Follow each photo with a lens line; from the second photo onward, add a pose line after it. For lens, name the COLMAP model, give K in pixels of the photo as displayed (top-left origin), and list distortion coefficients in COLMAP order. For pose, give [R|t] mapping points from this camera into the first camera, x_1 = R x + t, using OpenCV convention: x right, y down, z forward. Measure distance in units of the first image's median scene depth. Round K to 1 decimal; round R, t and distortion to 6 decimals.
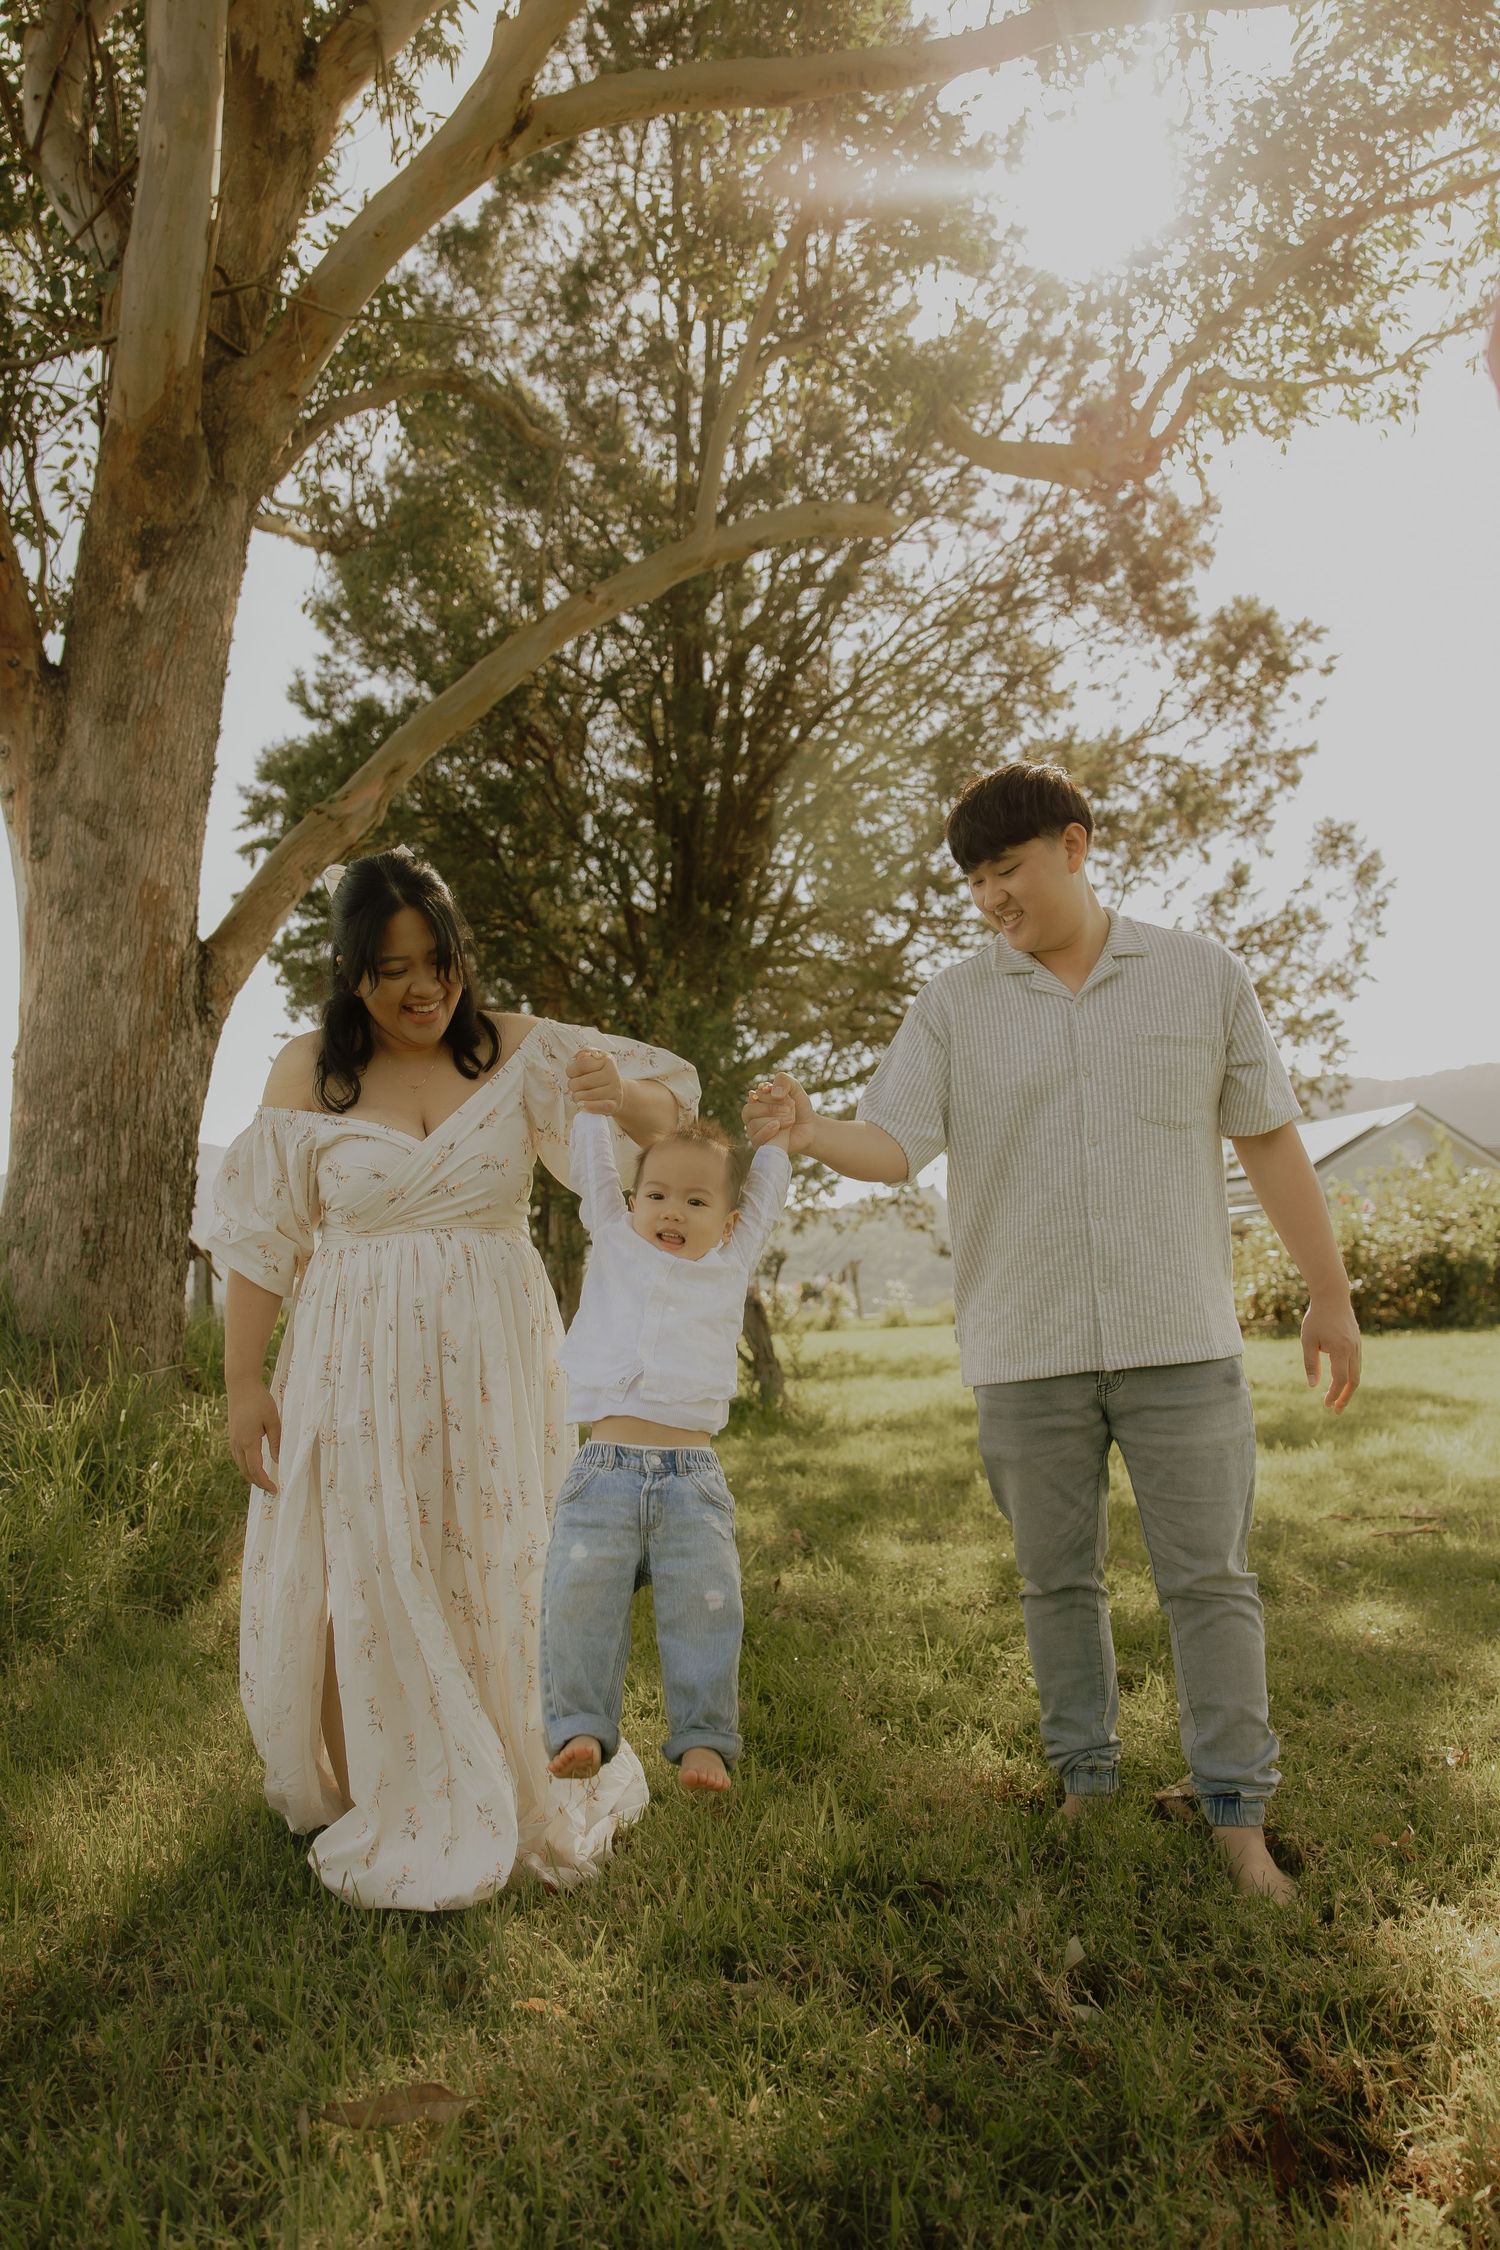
lens RADIAL K [[1635.3, 0, 750.0], [0, 1635.3, 1125.0], [0, 0, 1]] dist [-0.006173, 0.003403]
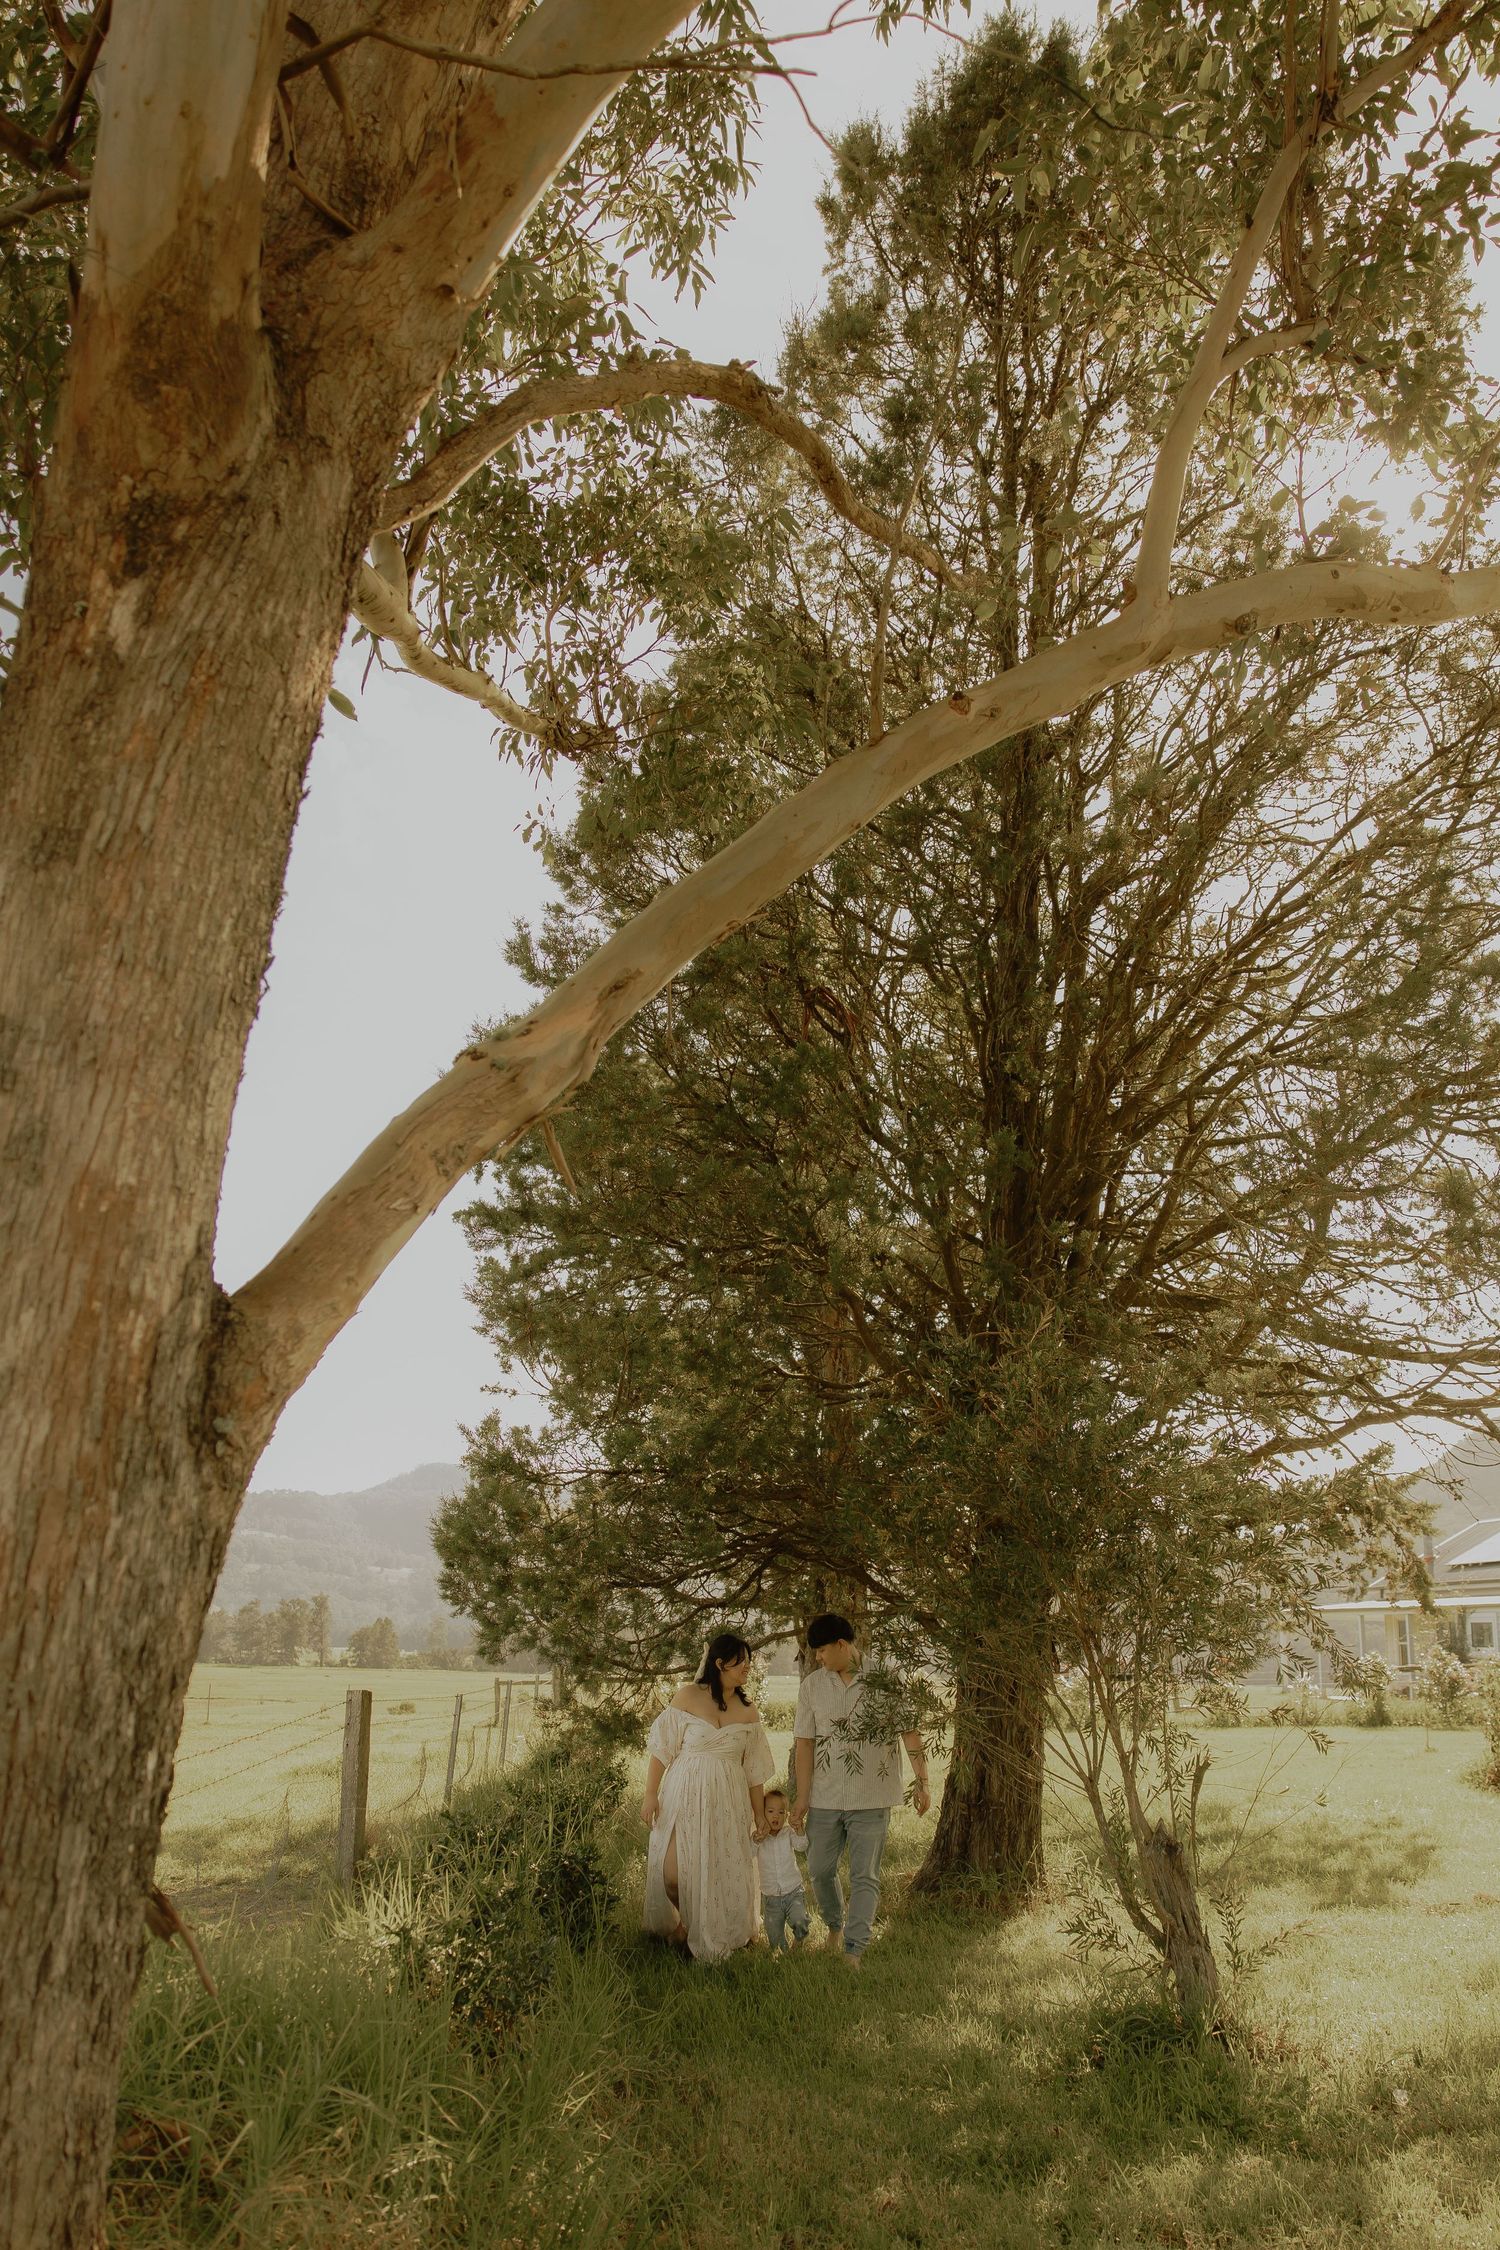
lens RADIAL K [[1610.3, 0, 750.0], [0, 1610.3, 1125.0], [0, 0, 1]] dist [-0.002852, -0.001240]
pose [[0.987929, -0.007633, -0.154716, -0.064159], [-0.022807, 0.980733, -0.194019, -0.048390], [0.153216, 0.195206, 0.968721, 0.360734]]
